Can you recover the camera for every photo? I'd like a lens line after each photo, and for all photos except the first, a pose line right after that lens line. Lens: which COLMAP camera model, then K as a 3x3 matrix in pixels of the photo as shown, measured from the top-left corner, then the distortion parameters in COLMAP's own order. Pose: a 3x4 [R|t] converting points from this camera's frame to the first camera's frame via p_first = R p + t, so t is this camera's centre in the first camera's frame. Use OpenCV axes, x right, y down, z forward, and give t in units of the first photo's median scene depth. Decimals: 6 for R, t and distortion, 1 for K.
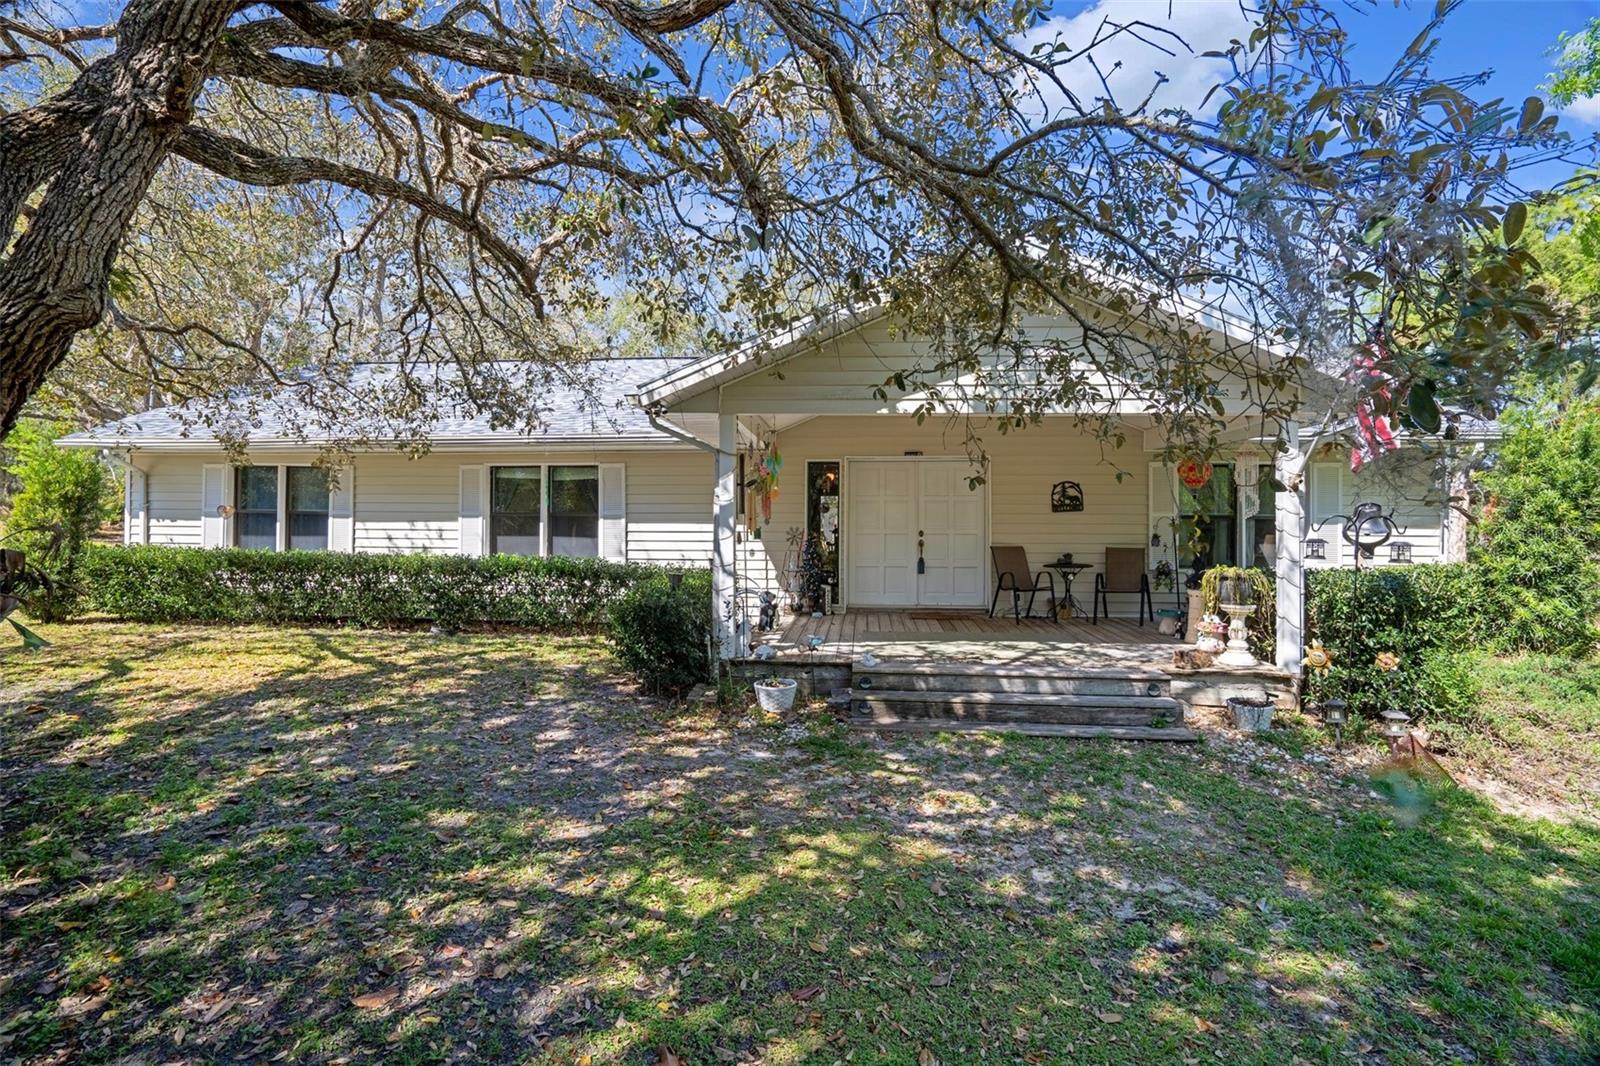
lens RADIAL K [[782.9, 0, 800.0], [0, 782.9, 533.0], [0, 0, 1]] dist [-0.058611, -0.000059]
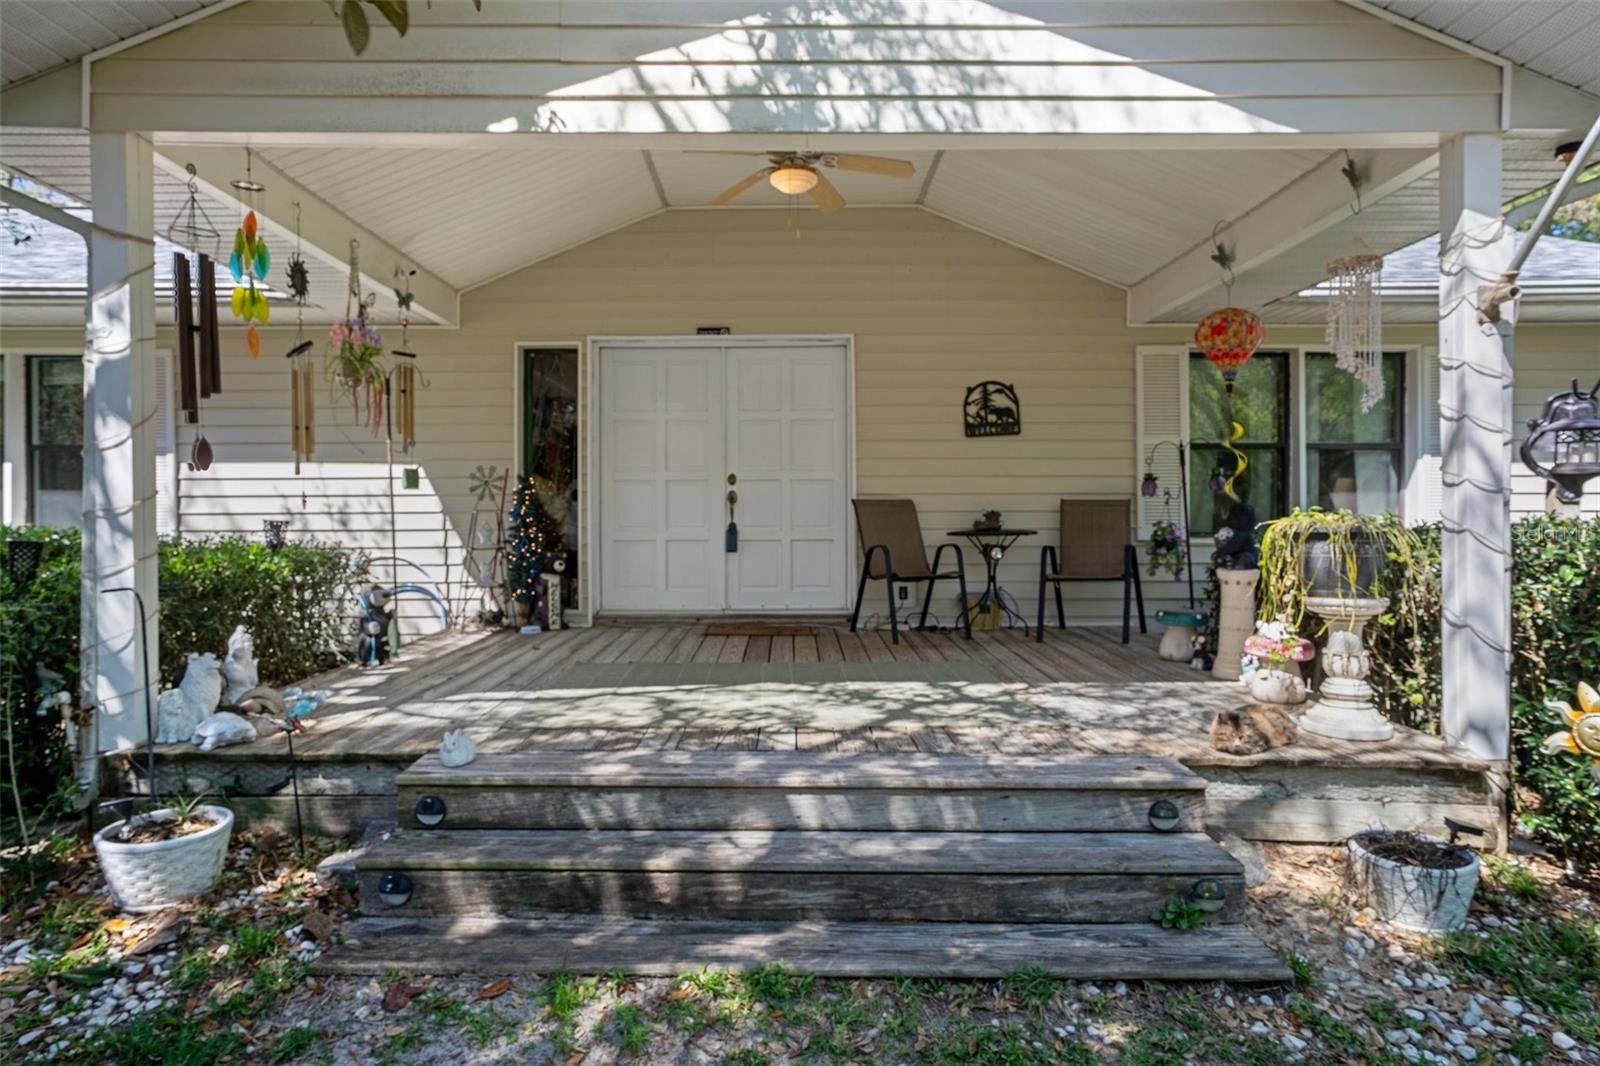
lens RADIAL K [[955.6, 0, 798.6], [0, 955.6, 522.4], [0, 0, 1]] dist [-0.078029, -0.001712]
pose [[0.995159, -0.006058, 0.098090, 0.171414], [0.006167, 0.999981, -0.000810, 0.040291], [-0.098083, 0.001411, 0.995177, 0.417167]]
